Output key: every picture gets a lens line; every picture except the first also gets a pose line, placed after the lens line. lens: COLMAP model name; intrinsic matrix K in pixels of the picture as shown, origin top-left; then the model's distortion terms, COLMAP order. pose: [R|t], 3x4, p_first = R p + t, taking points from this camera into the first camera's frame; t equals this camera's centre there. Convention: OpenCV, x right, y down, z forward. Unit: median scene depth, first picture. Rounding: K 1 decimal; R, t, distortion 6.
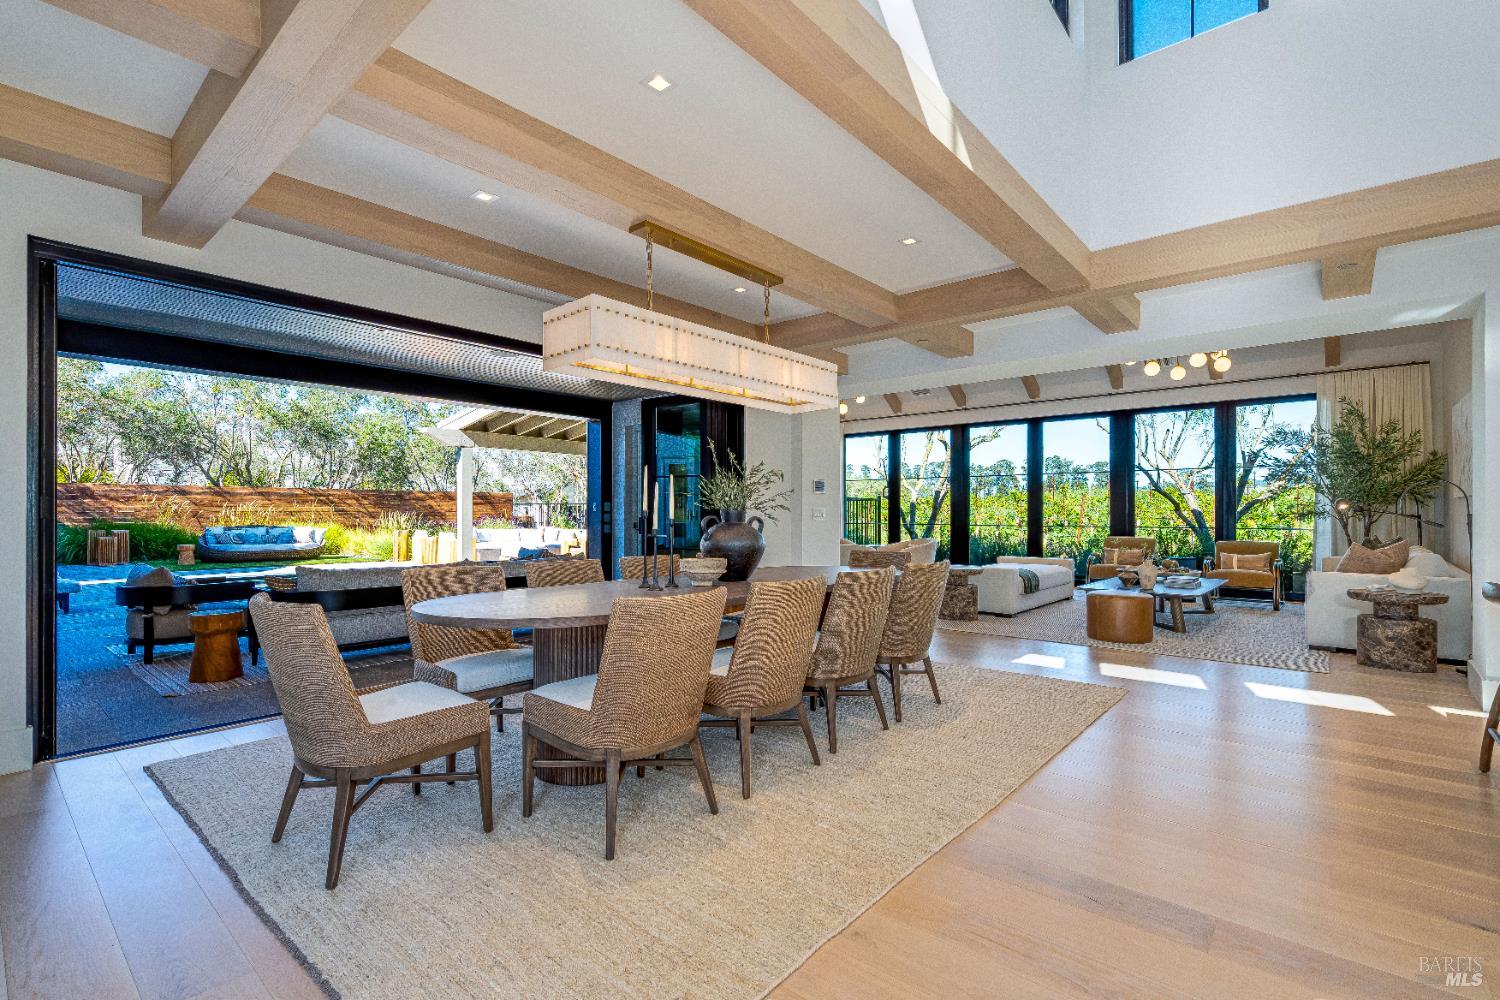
lens RADIAL K [[696.8, 0, 750.0], [0, 696.8, 500.0], [0, 0, 1]] dist [0.000979, 0.000261]
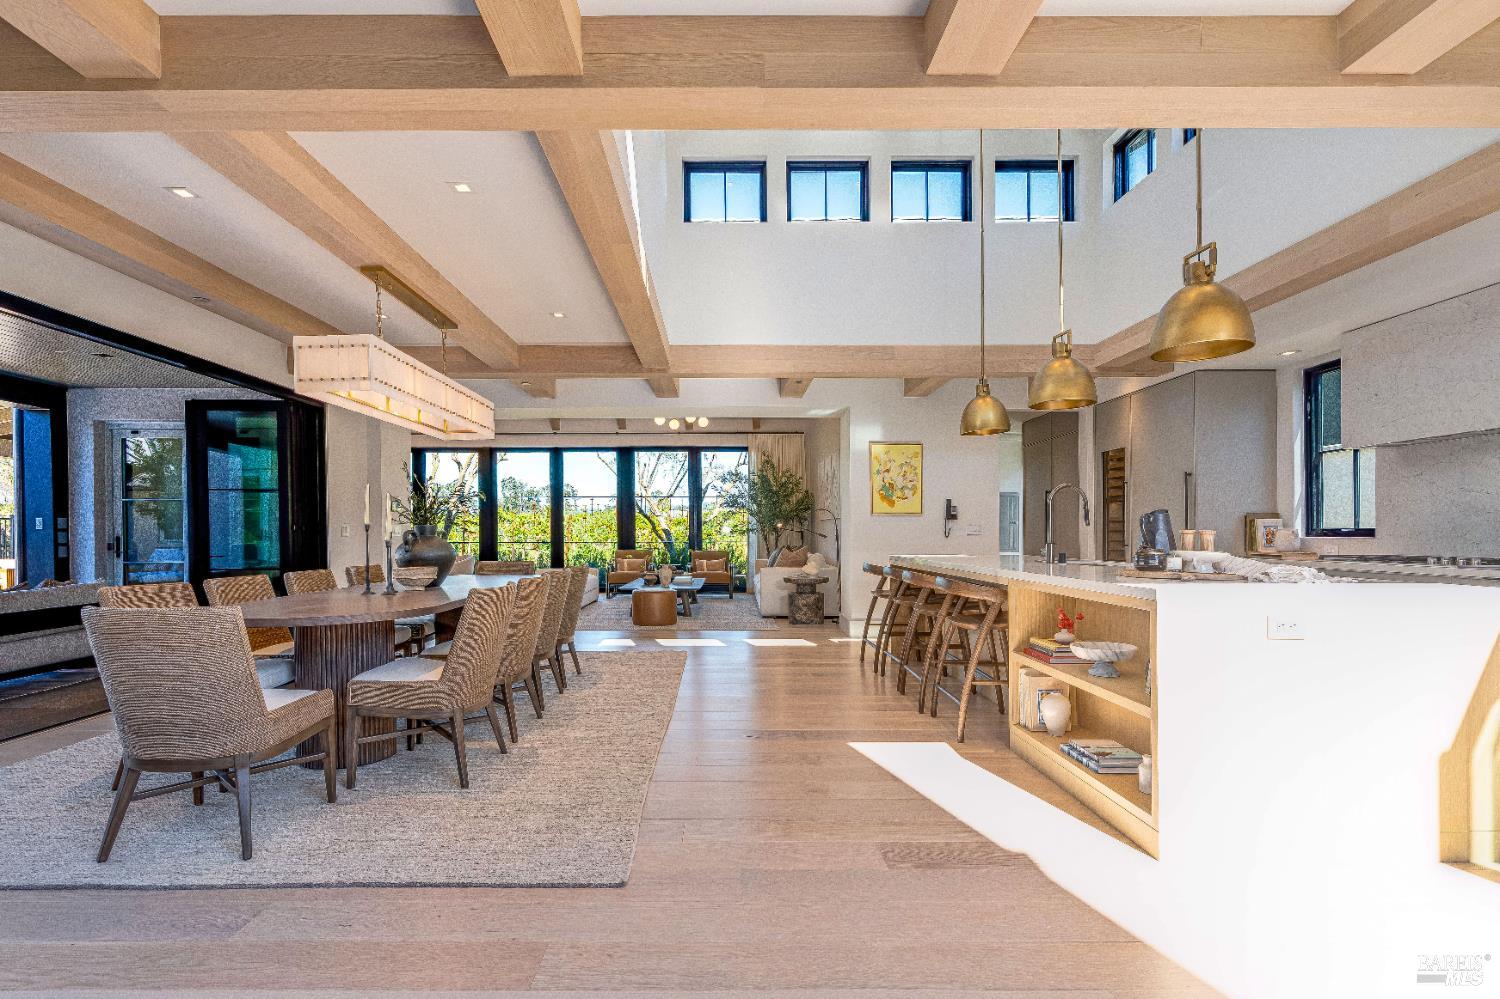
lens RADIAL K [[696.8, 0, 750.0], [0, 696.8, 499.5], [0, 0, 1]] dist [0.000979, 0.000261]
pose [[0.751140, 0.028313, 0.659536, -0.144524], [-0.007678, 0.999387, -0.034158, 0.004063], [-0.660098, 0.020594, 0.750897, -0.080463]]
